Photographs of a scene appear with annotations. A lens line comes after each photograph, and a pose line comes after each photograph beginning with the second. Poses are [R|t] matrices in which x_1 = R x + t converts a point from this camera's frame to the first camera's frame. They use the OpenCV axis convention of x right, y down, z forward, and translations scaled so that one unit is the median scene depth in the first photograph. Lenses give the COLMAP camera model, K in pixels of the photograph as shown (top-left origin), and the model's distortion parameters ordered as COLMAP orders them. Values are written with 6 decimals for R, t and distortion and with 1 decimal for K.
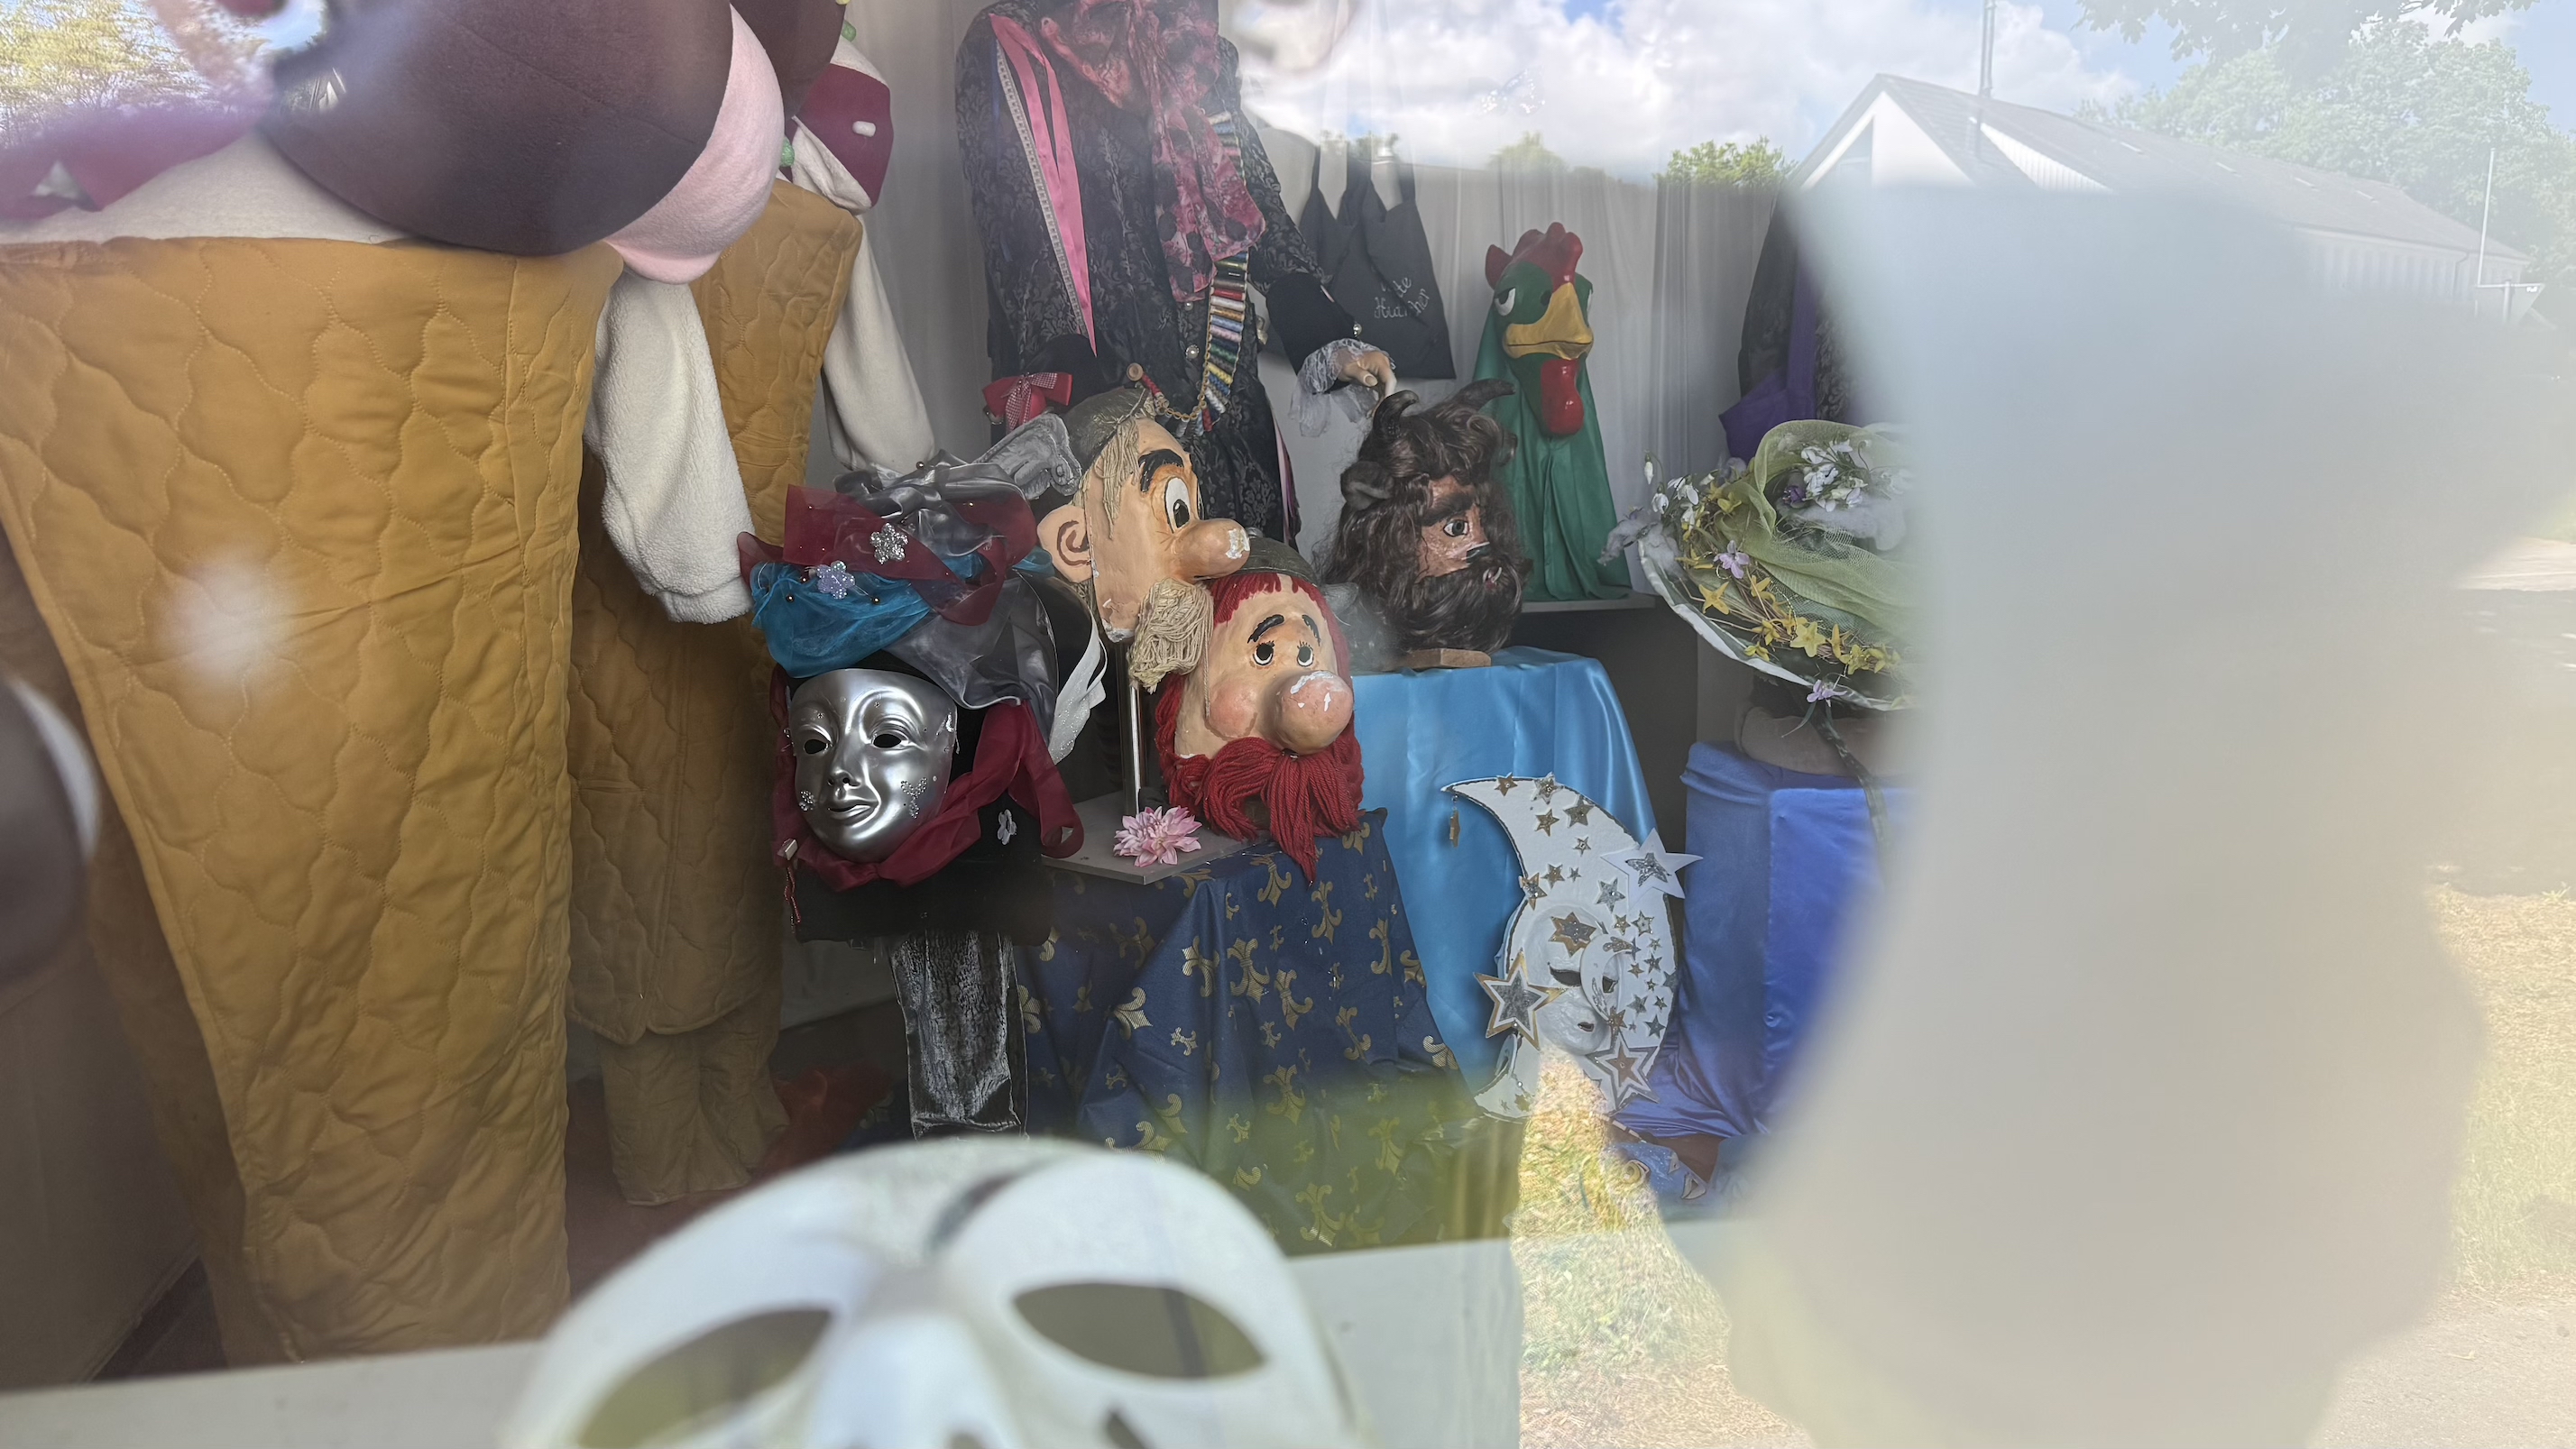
lens RADIAL K [[1802.9, 0, 1293.3], [0, 1802.9, 750.3], [0, 0, 1]] dist [0.068843, -0.061096]
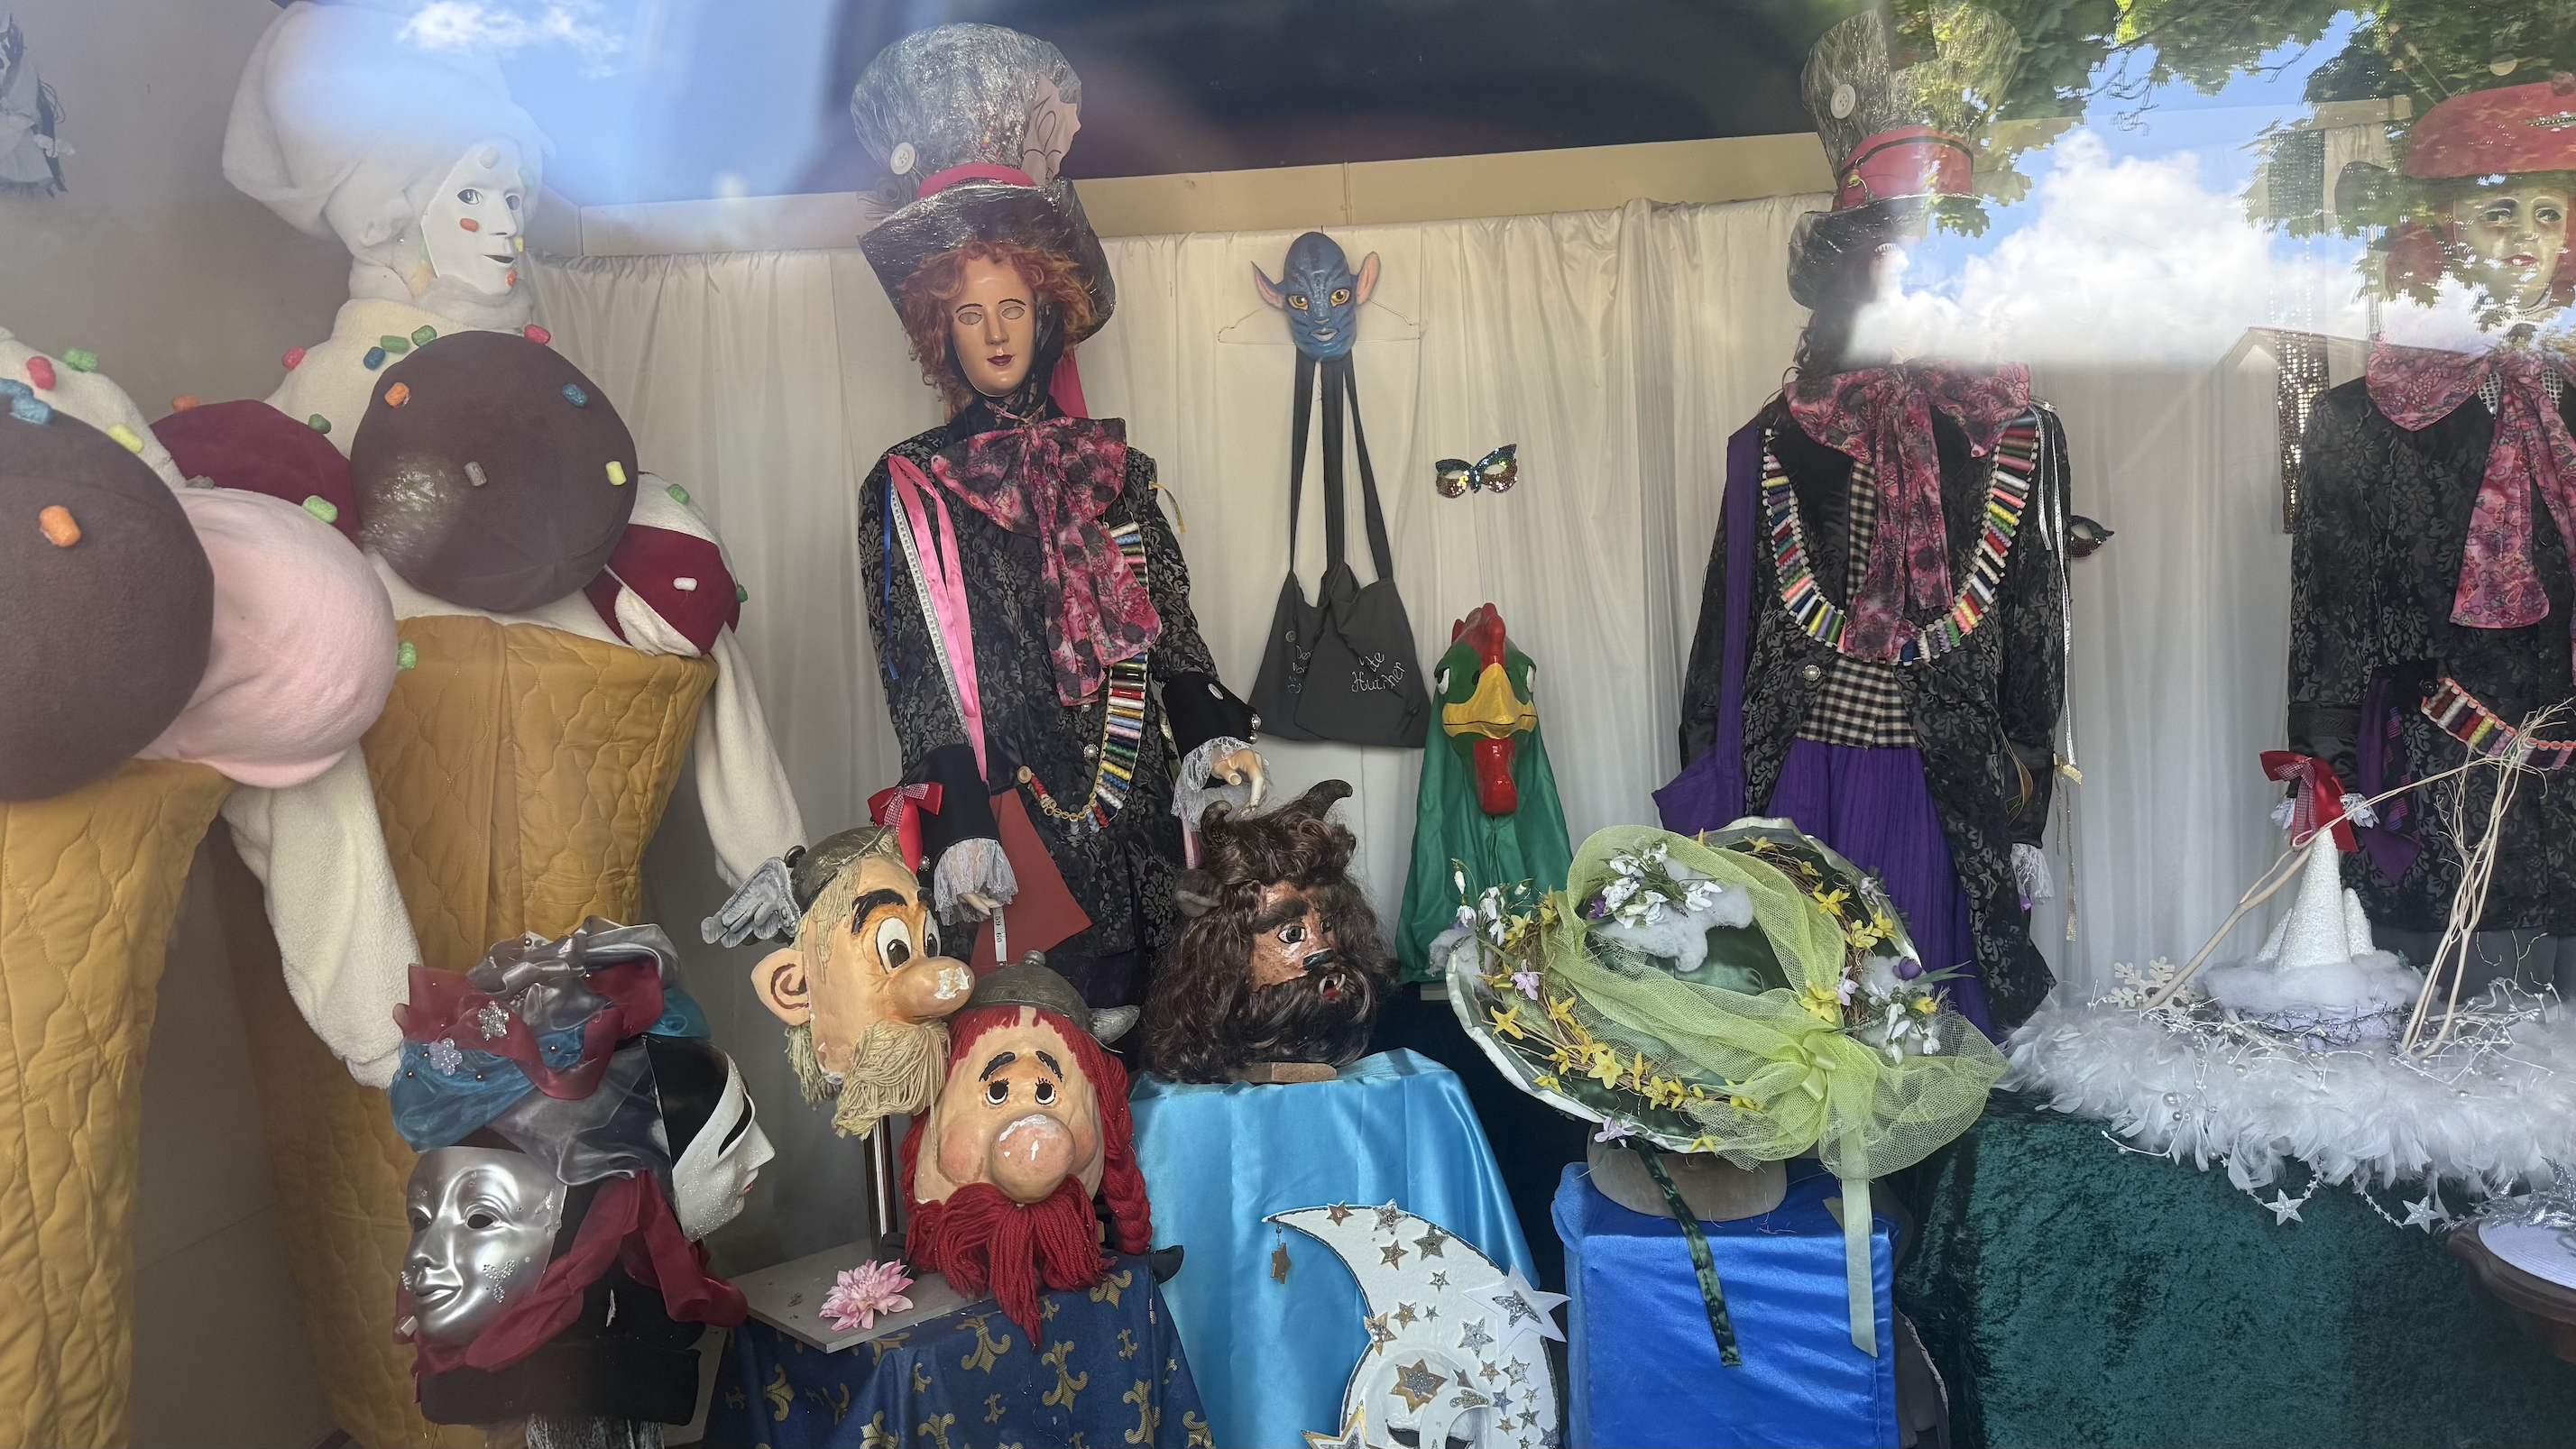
lens RADIAL K [[1802.9, 0, 1300.6], [0, 1802.9, 696.5], [0, 0, 1]] dist [0.068843, -0.061096]
pose [[0.981780, -0.036636, -0.186457, 0.308186], [0.000856, 0.982082, -0.188453, -0.073094], [0.190021, 0.184859, 0.964219, 0.048590]]
